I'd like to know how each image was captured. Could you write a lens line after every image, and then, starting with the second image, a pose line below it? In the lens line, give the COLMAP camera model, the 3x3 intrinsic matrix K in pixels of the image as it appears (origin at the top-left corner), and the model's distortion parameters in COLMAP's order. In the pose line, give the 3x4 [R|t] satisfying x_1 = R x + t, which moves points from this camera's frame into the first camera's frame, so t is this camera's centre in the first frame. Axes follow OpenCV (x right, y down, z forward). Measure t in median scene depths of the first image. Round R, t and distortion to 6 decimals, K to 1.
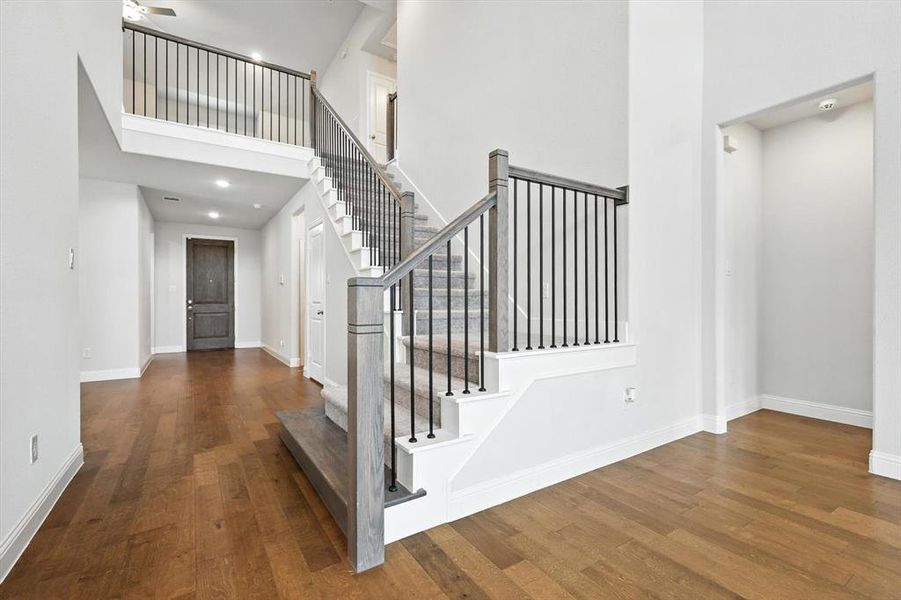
lens RADIAL K [[397.2, 0, 450.7], [0, 397.2, 296.1], [0, 0, 1]] dist [0.002220, 0.000975]
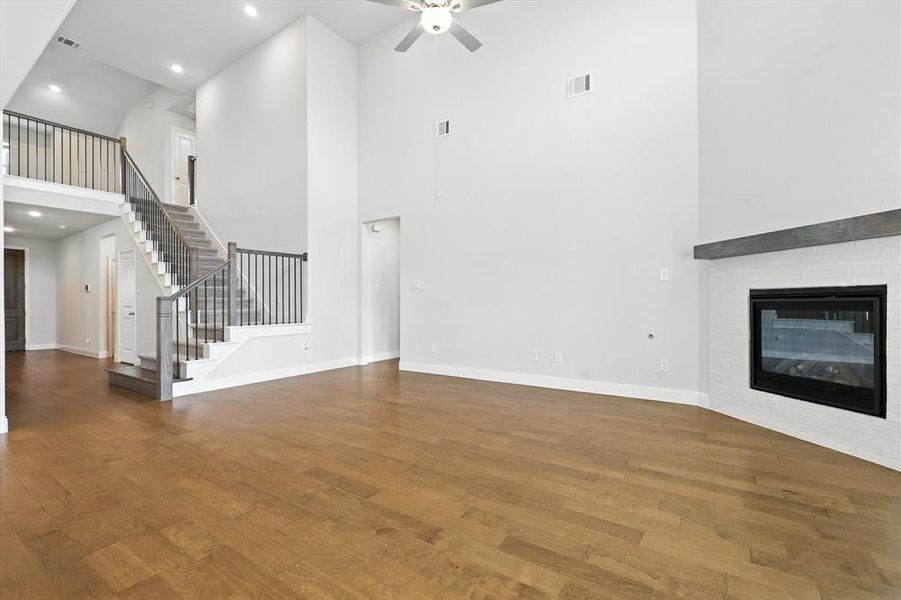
lens RADIAL K [[399.6, 0, 451.8], [0, 399.6, 298.8], [0, 0, 1]] dist [0.000707, 0.000428]
pose [[0.924302, -0.001559, 0.381660, 0.338581], [0.001806, 0.999998, -0.000289, -0.016461], [-0.381659, 0.000956, 0.924303, -1.379201]]
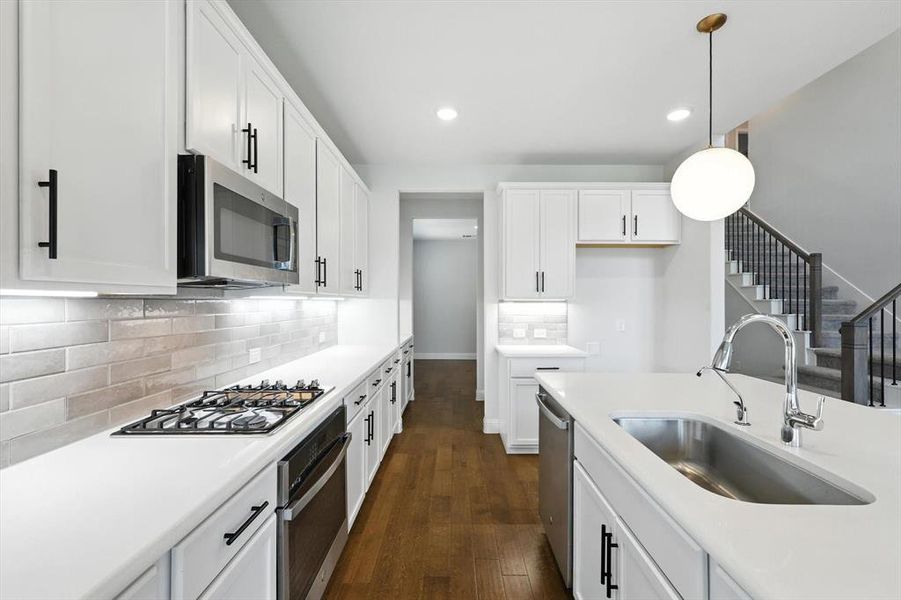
lens RADIAL K [[389.8, 0, 452.8], [0, 389.8, 298.3], [0, 0, 1]] dist [0.000091, 0.000087]
pose [[0.835581, 0.000338, -0.549367, -0.513452], [0.000552, 0.999999, 0.001454, -0.105304], [0.549367, -0.001518, 0.835580, -1.133719]]
